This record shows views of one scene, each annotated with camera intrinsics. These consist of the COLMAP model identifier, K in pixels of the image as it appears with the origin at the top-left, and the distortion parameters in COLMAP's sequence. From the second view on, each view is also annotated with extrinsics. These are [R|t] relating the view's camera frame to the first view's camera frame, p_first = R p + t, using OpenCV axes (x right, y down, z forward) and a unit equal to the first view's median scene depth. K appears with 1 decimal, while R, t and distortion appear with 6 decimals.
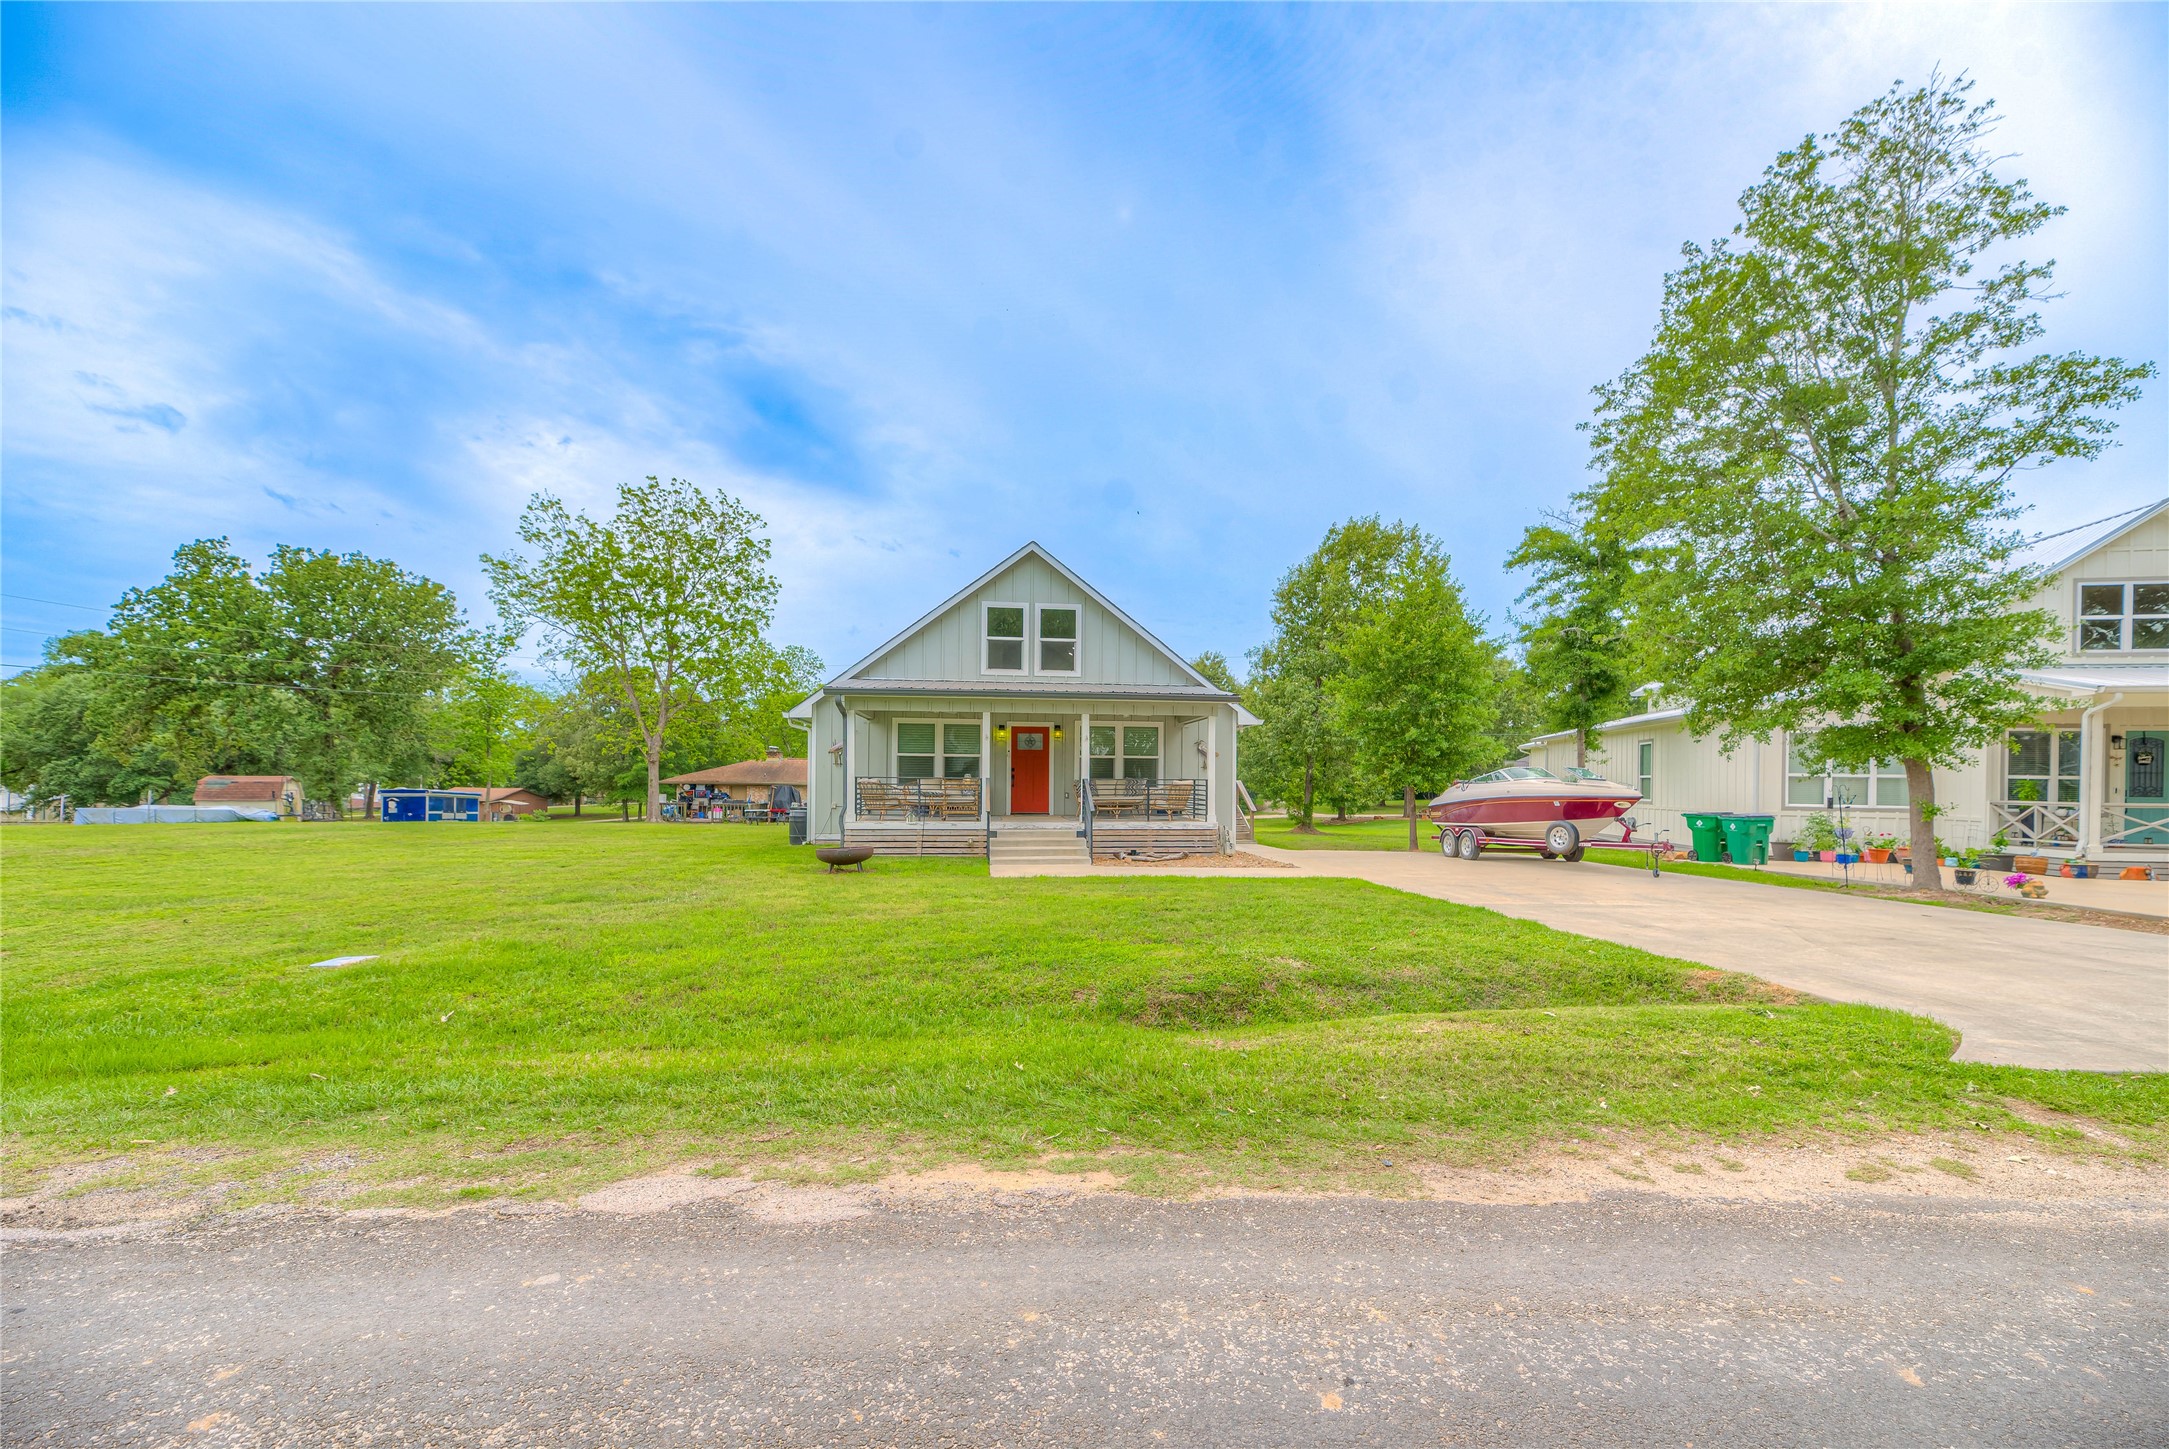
lens RADIAL K [[891.0, 0, 1111.9], [0, 891.0, 782.9], [0, 0, 1]] dist [0.011682, -0.000288]
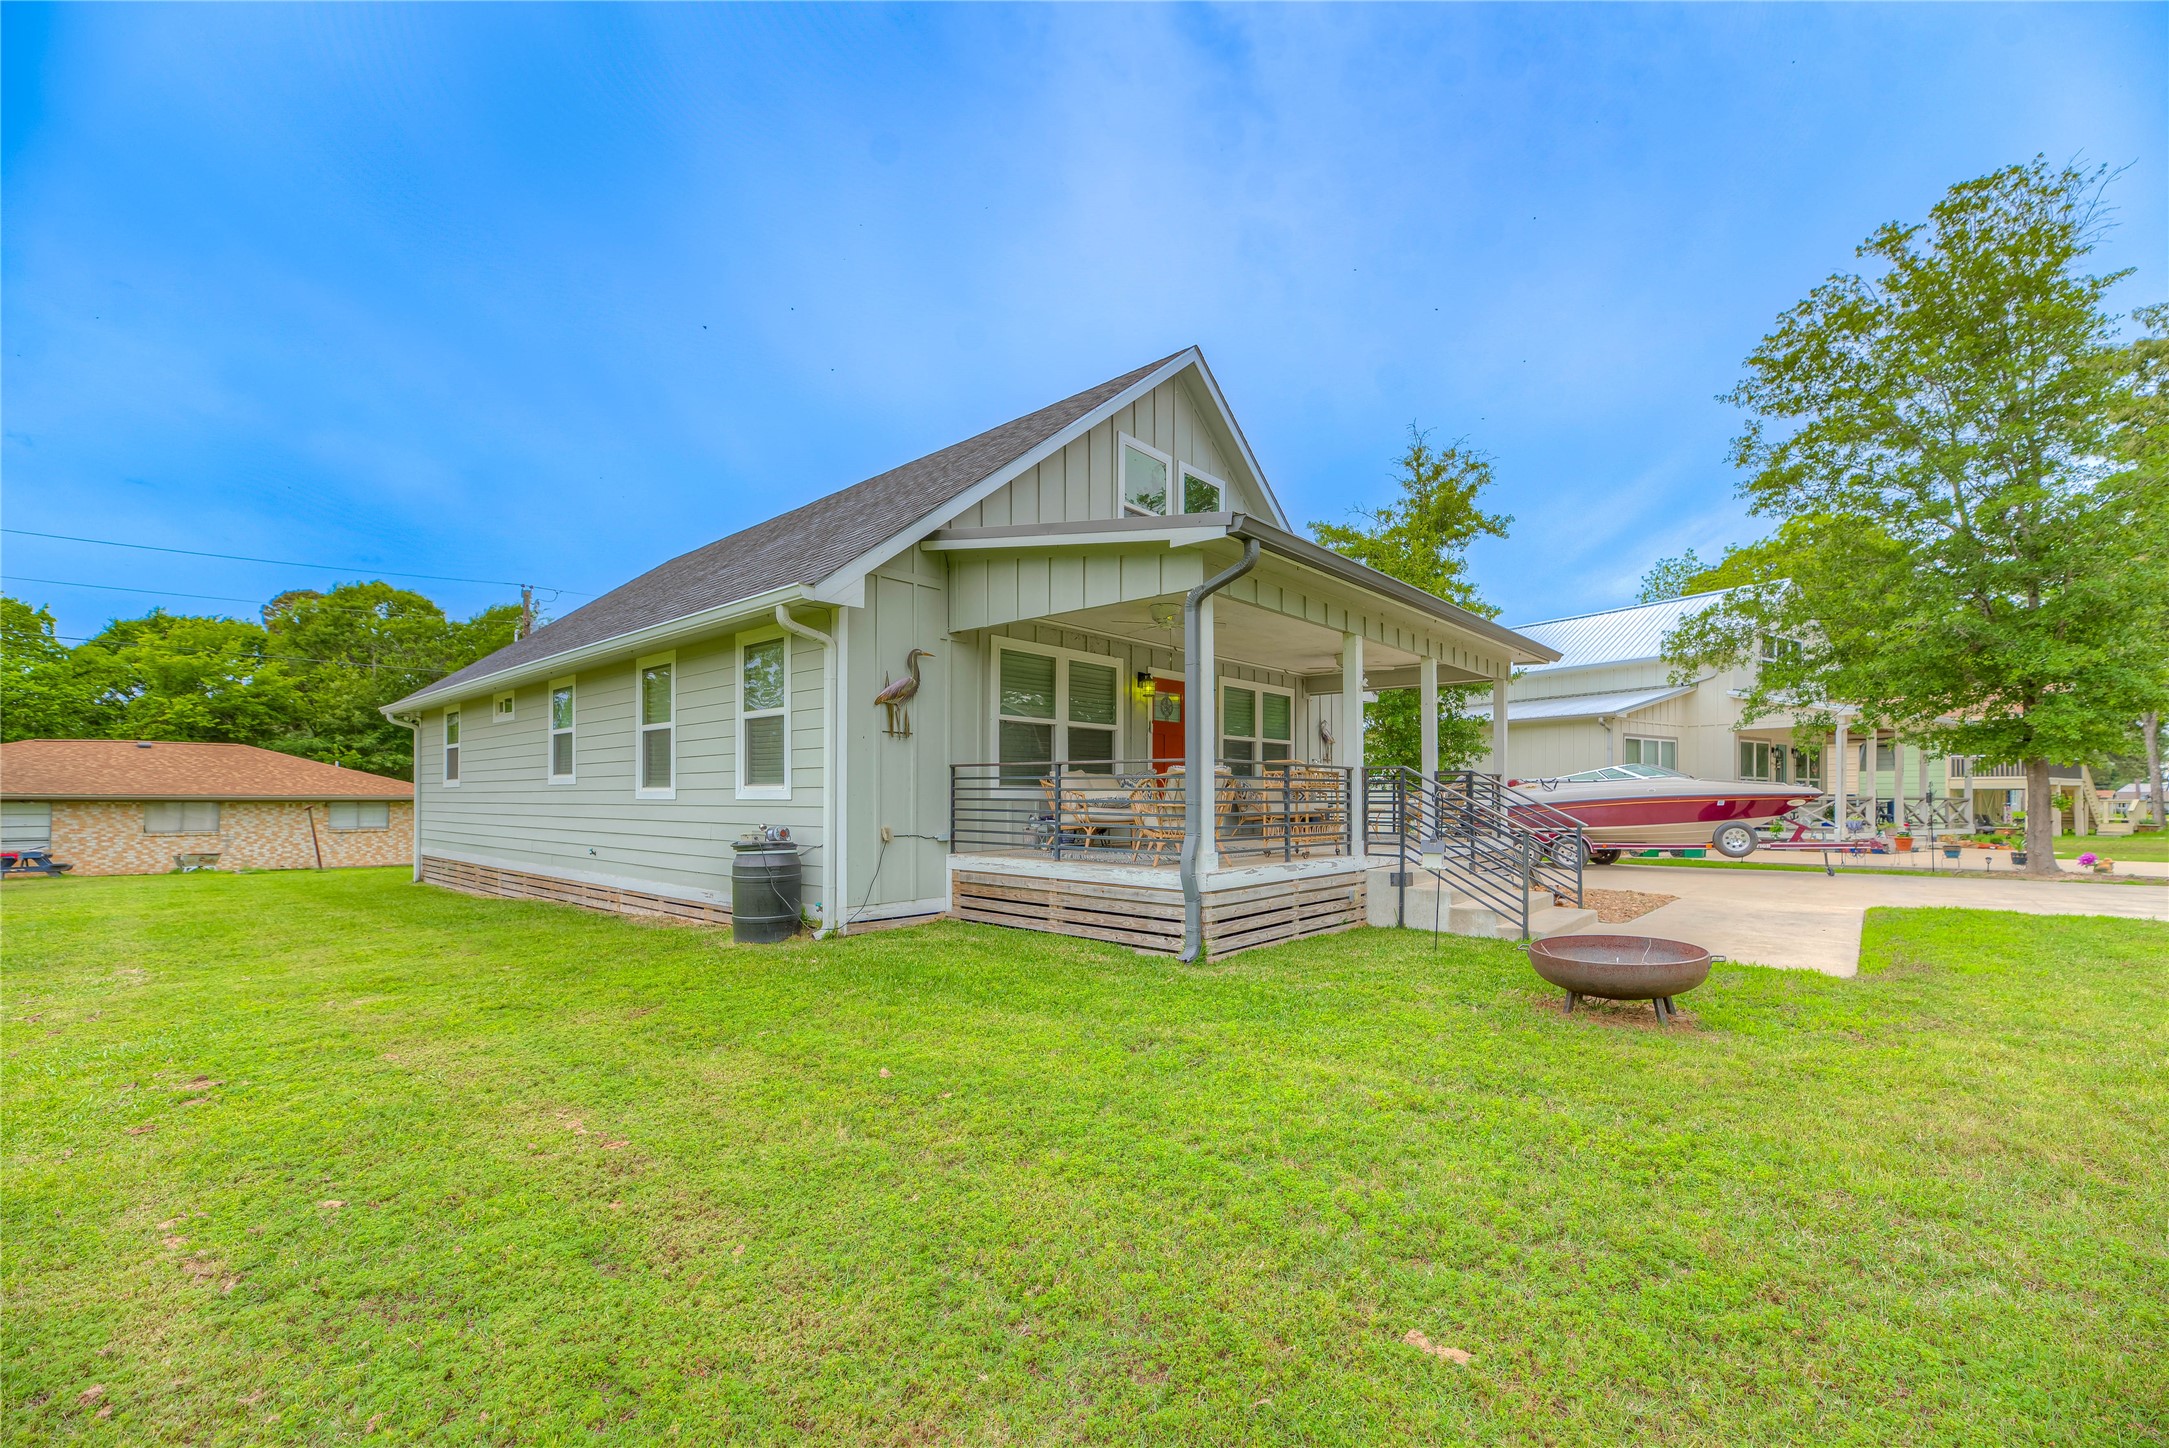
lens RADIAL K [[891.0, 0, 1111.9], [0, 891.0, 782.4], [0, 0, 1]] dist [0.011682, -0.000288]
pose [[0.750942, 0.001914, 0.660366, -0.485343], [0.006415, 0.999927, -0.010193, 0.006400], [-0.660337, 0.011890, 0.750875, 0.605679]]
